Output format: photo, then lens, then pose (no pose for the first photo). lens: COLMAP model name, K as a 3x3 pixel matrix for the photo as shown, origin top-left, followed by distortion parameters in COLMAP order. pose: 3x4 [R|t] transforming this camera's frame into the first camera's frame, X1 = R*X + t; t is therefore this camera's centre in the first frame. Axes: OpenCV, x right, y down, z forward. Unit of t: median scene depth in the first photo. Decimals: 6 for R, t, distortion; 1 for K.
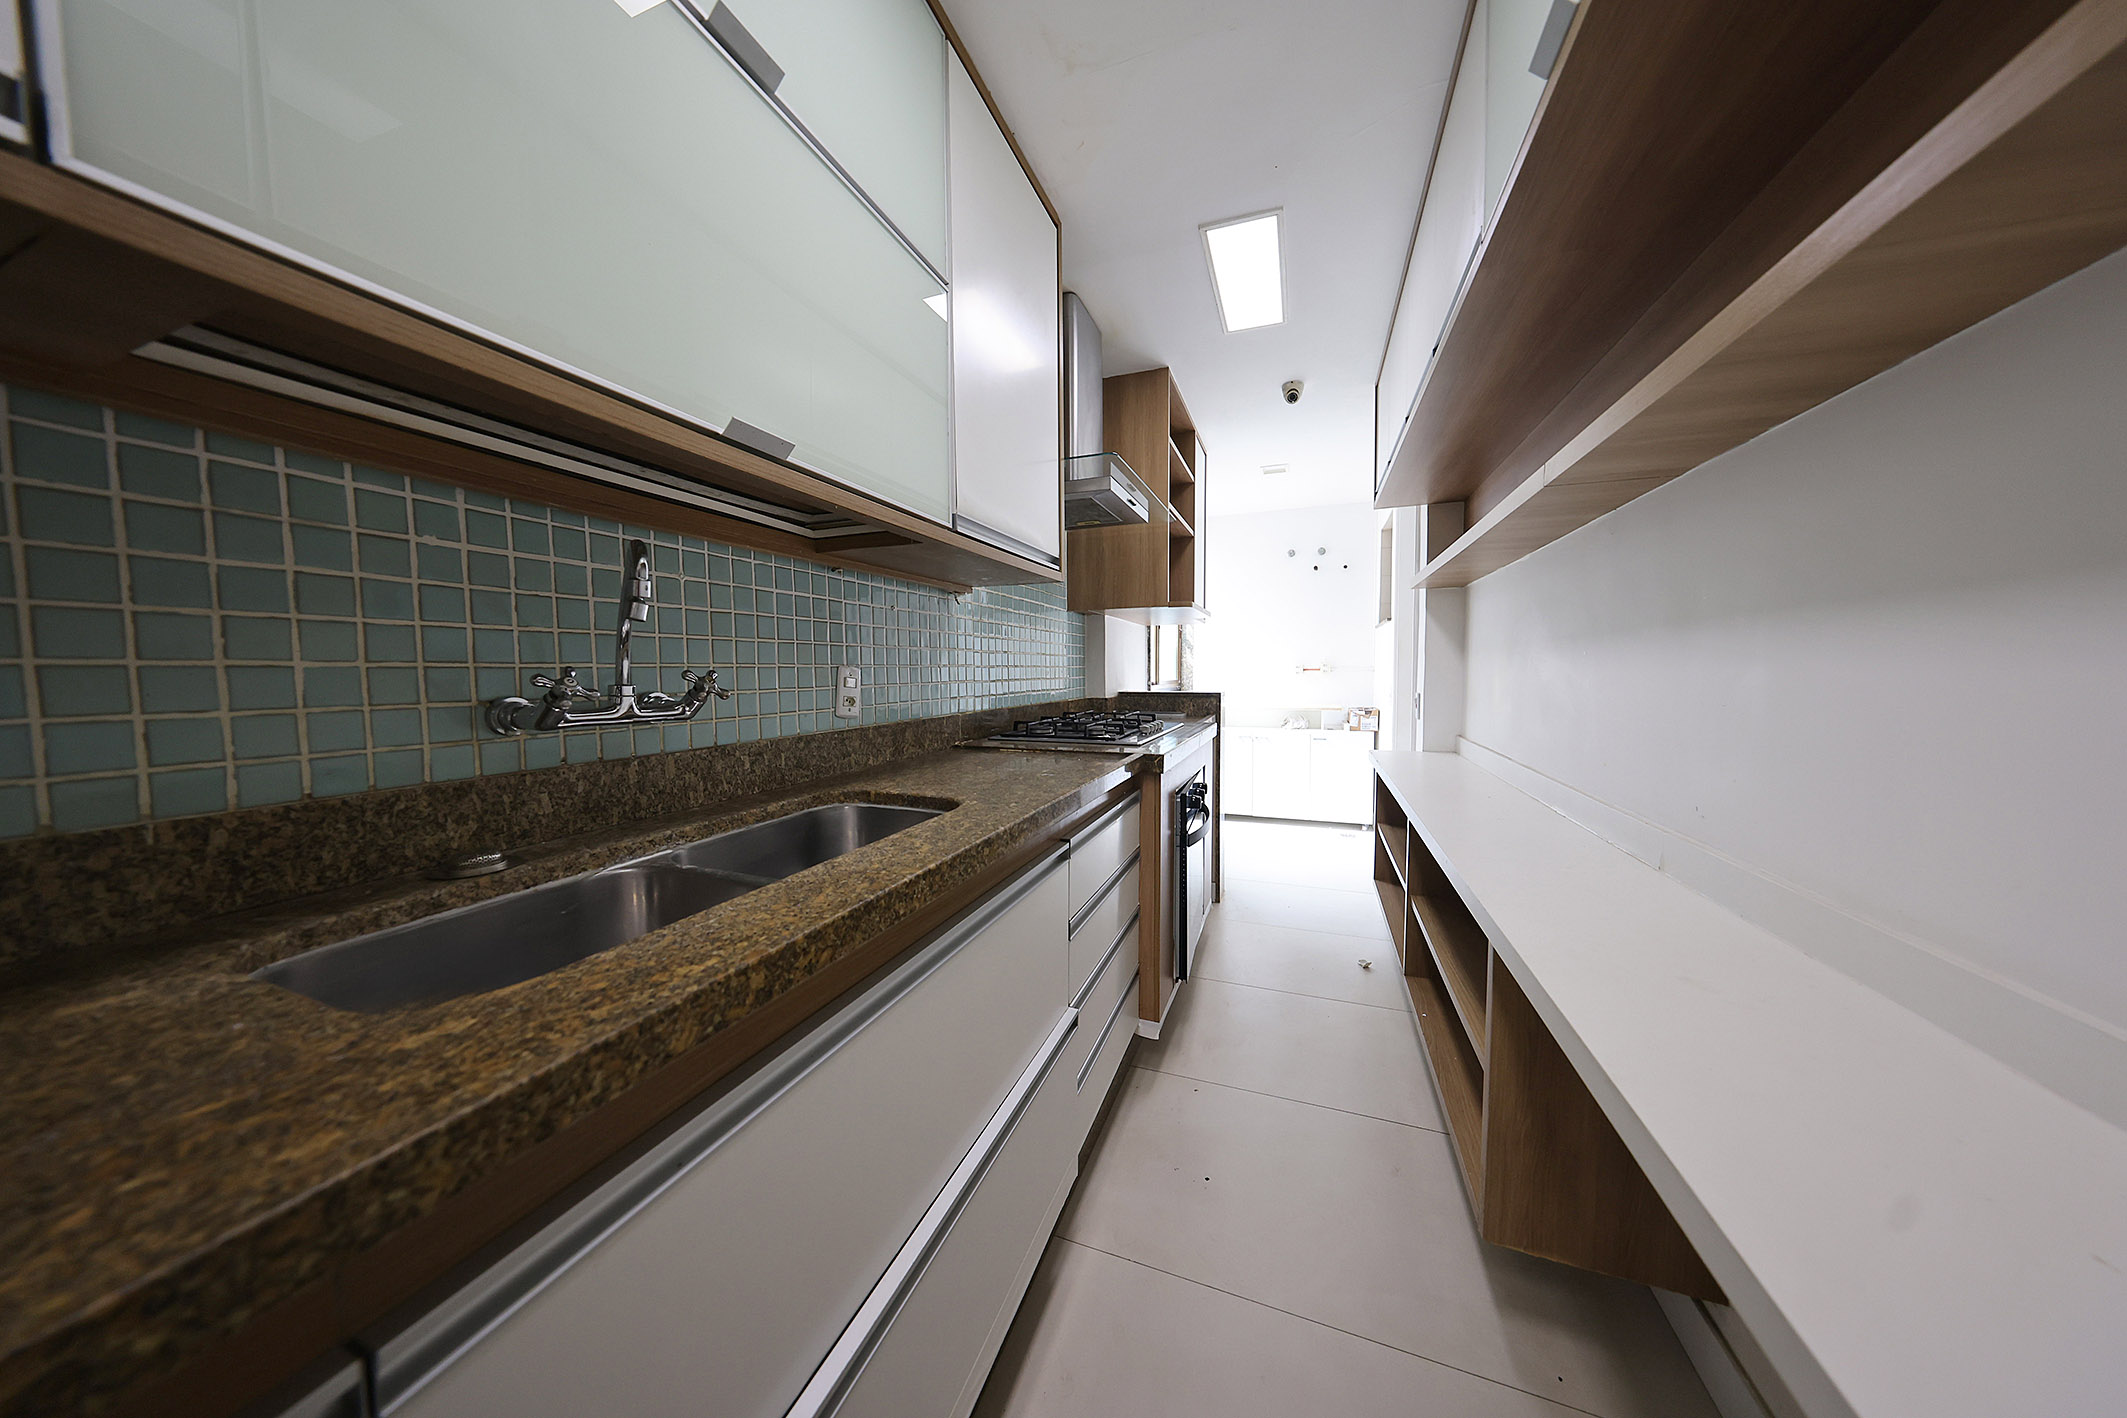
lens RADIAL K [[628.9, 0, 1064.0], [0, 628.9, 704.5], [0, 0, 1]] dist [-0.001342, -0.000055]
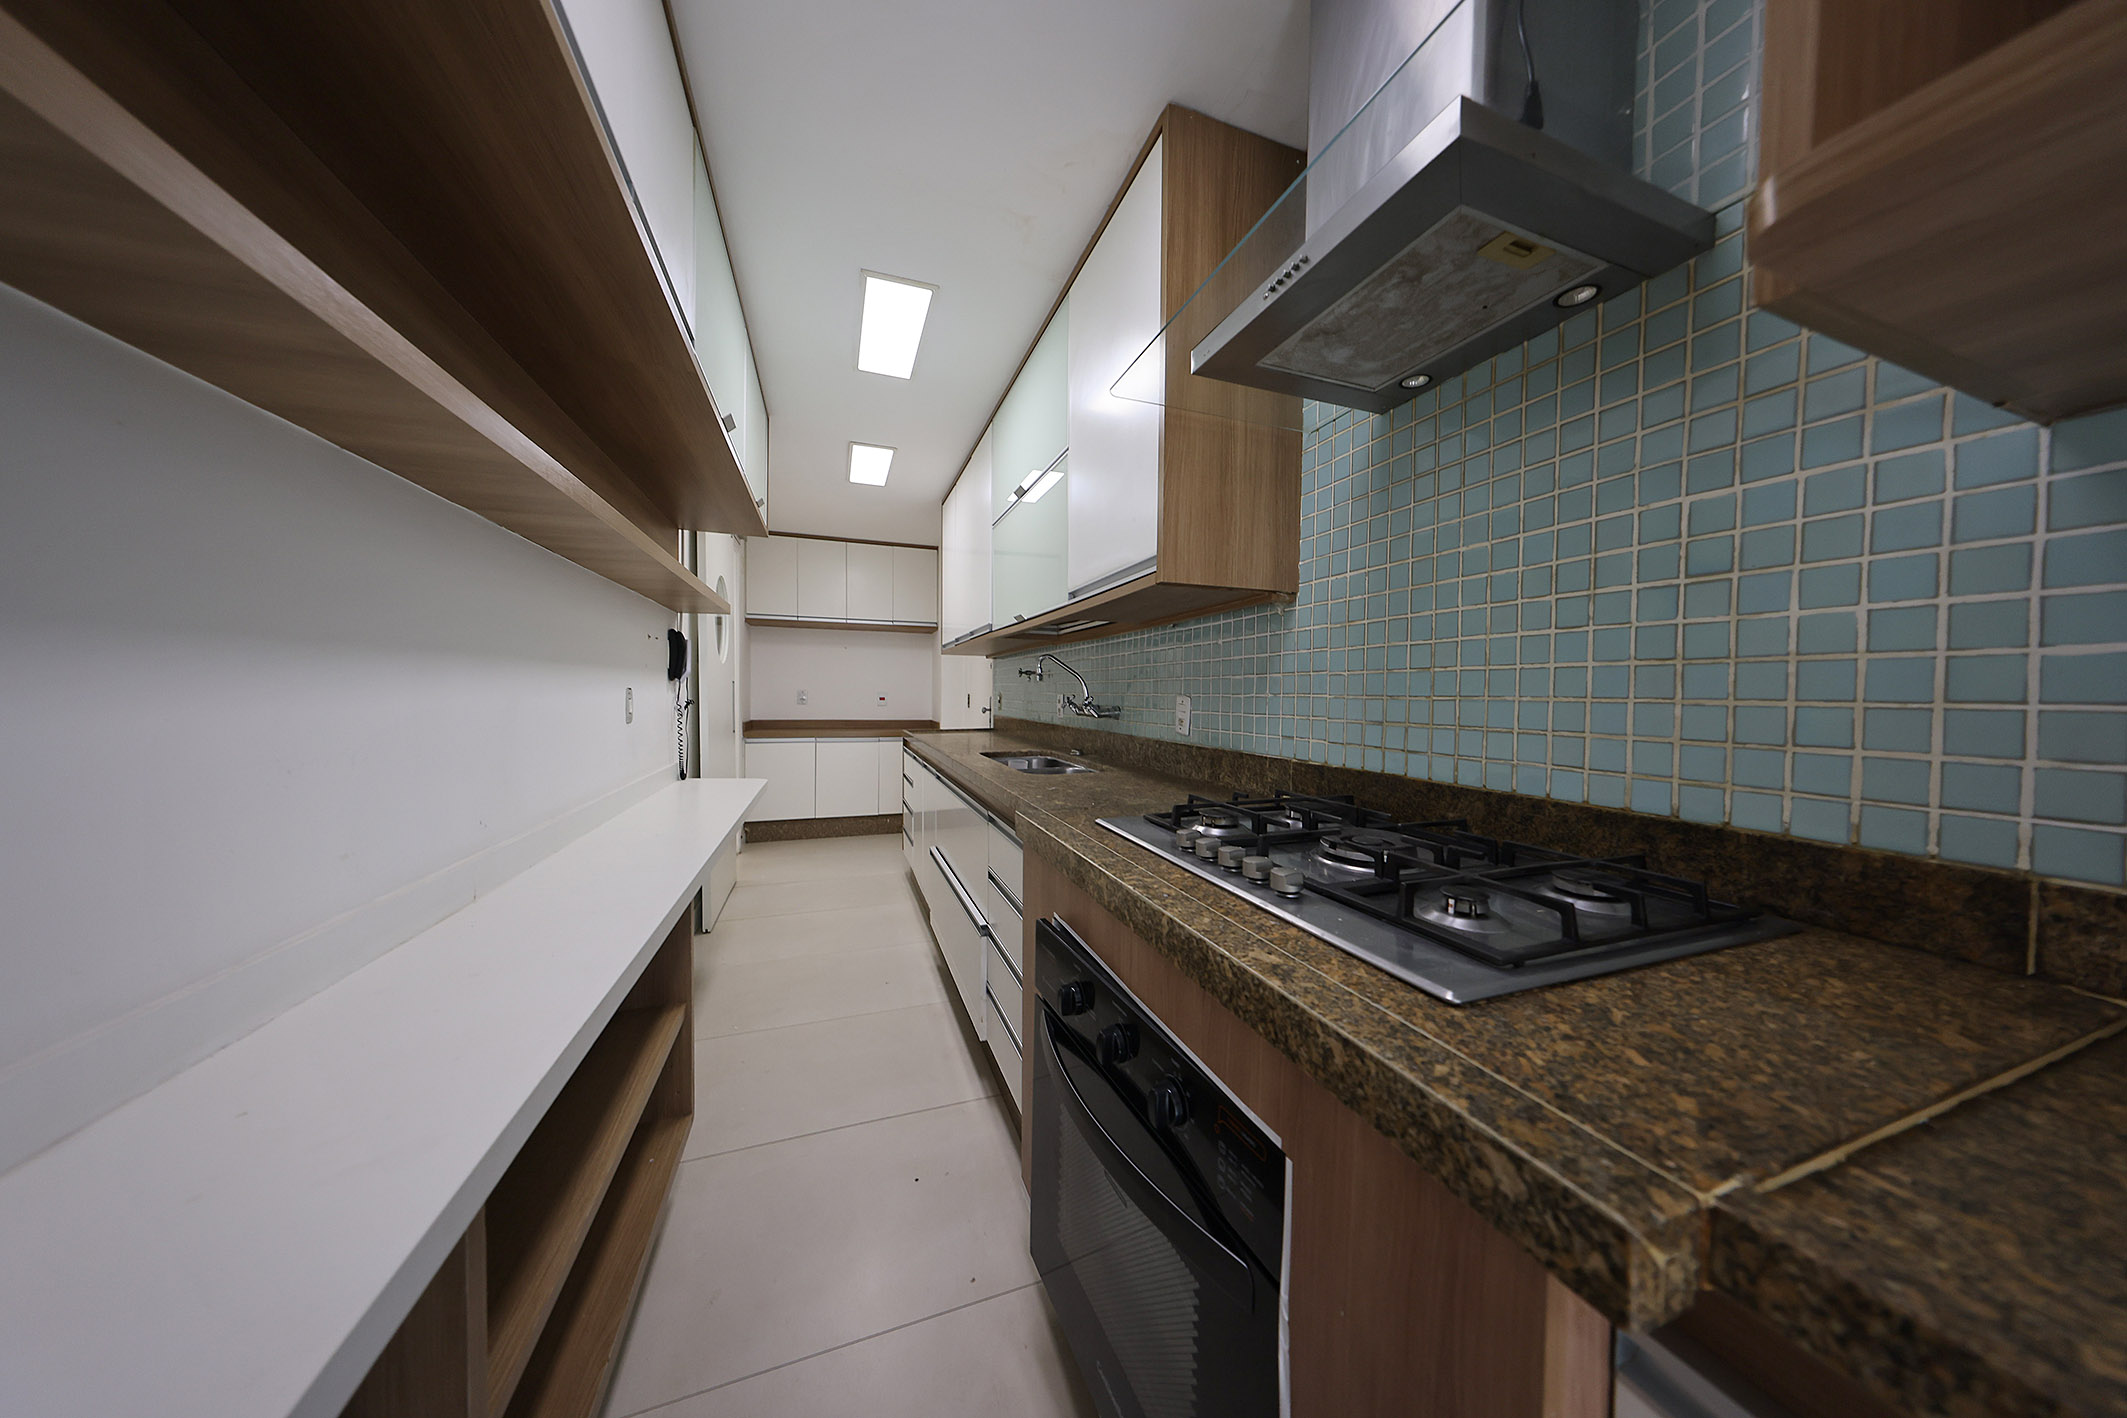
lens RADIAL K [[628.9, 0, 1064.0], [0, 628.9, 704.5], [0, 0, 1]] dist [-0.001342, -0.000055]
pose [[-0.756672, 0.018458, -0.653534, 0.691009], [-0.034674, 0.997062, 0.068307, -0.121296], [0.652874, 0.074346, -0.753809, 1.814561]]
